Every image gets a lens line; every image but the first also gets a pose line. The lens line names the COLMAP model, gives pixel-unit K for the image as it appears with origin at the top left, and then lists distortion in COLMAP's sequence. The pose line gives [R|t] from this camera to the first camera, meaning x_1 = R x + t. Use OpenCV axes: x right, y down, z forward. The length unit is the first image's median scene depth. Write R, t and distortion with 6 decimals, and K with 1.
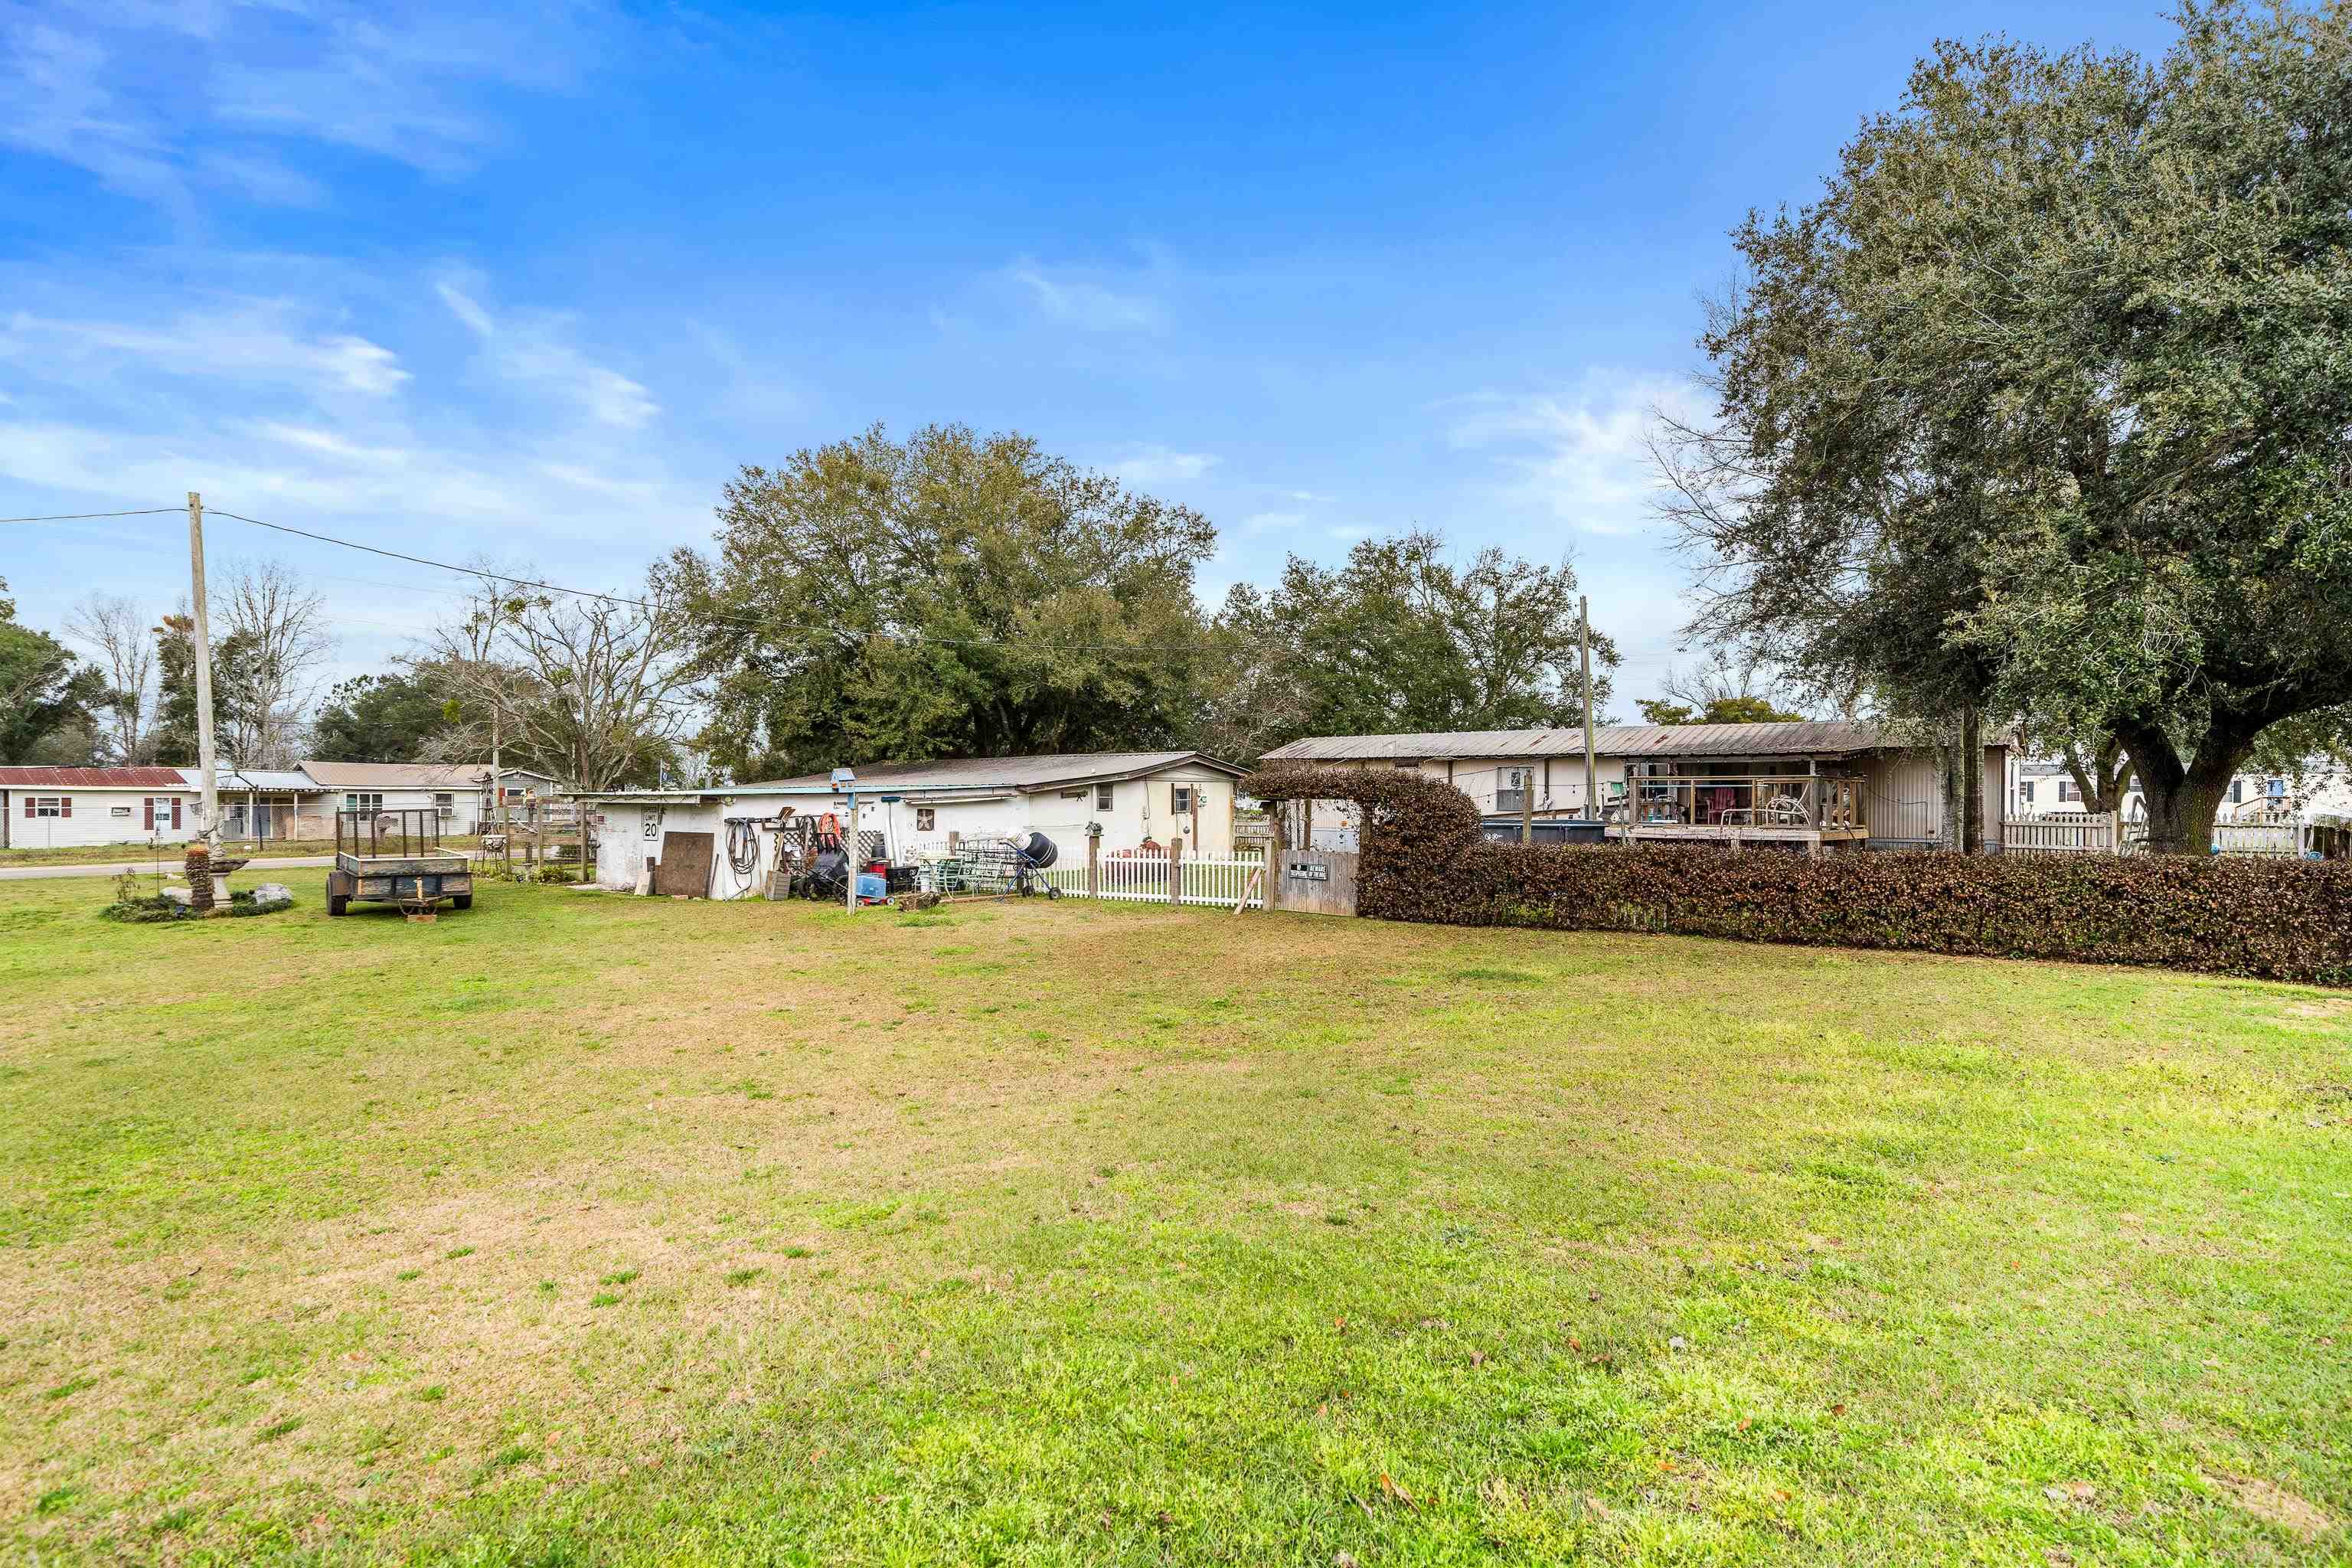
lens RADIAL K [[1256.1, 0, 1176.0], [0, 1256.1, 784.0], [0, 0, 1]] dist [0.001267, 0.000514]
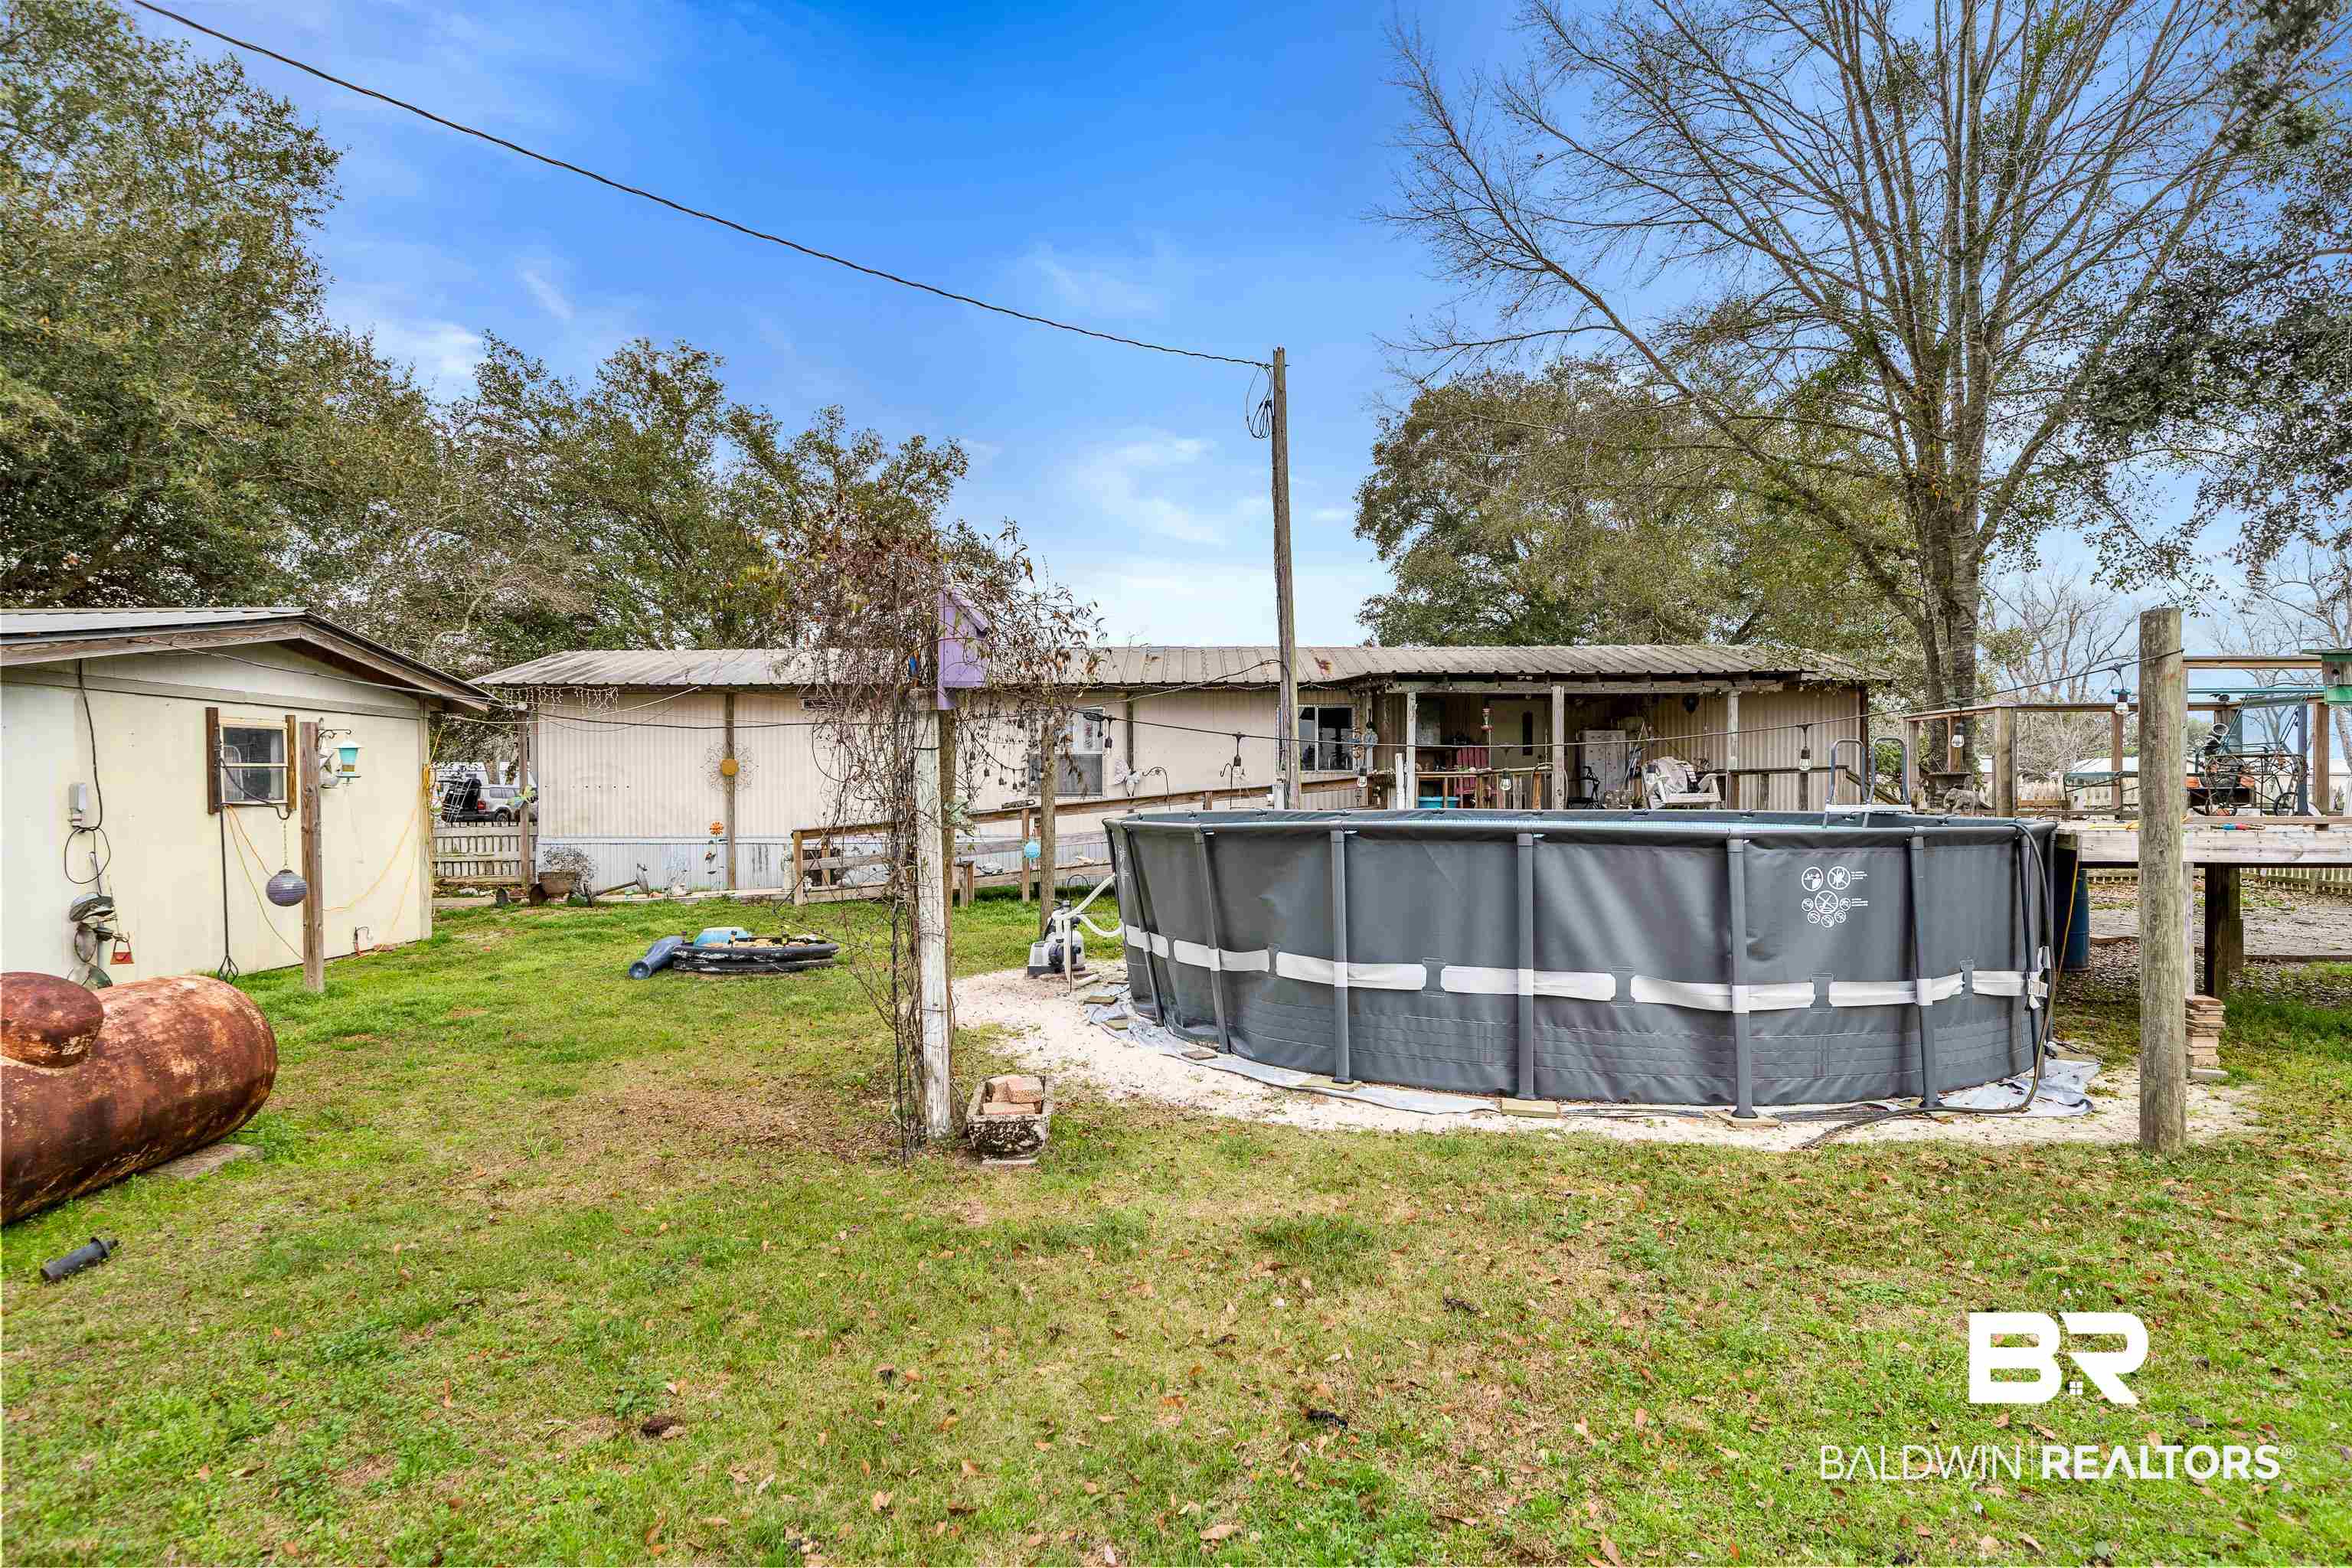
lens RADIAL K [[1256.1, 0, 1176.0], [0, 1256.1, 784.0], [0, 0, 1]] dist [0.001267, 0.000514]
pose [[0.794921, -0.002628, 0.606707, -0.001448], [0.004927, 0.999986, -0.002125, 0.018002], [-0.606693, 0.004679, 0.794923, 0.615577]]
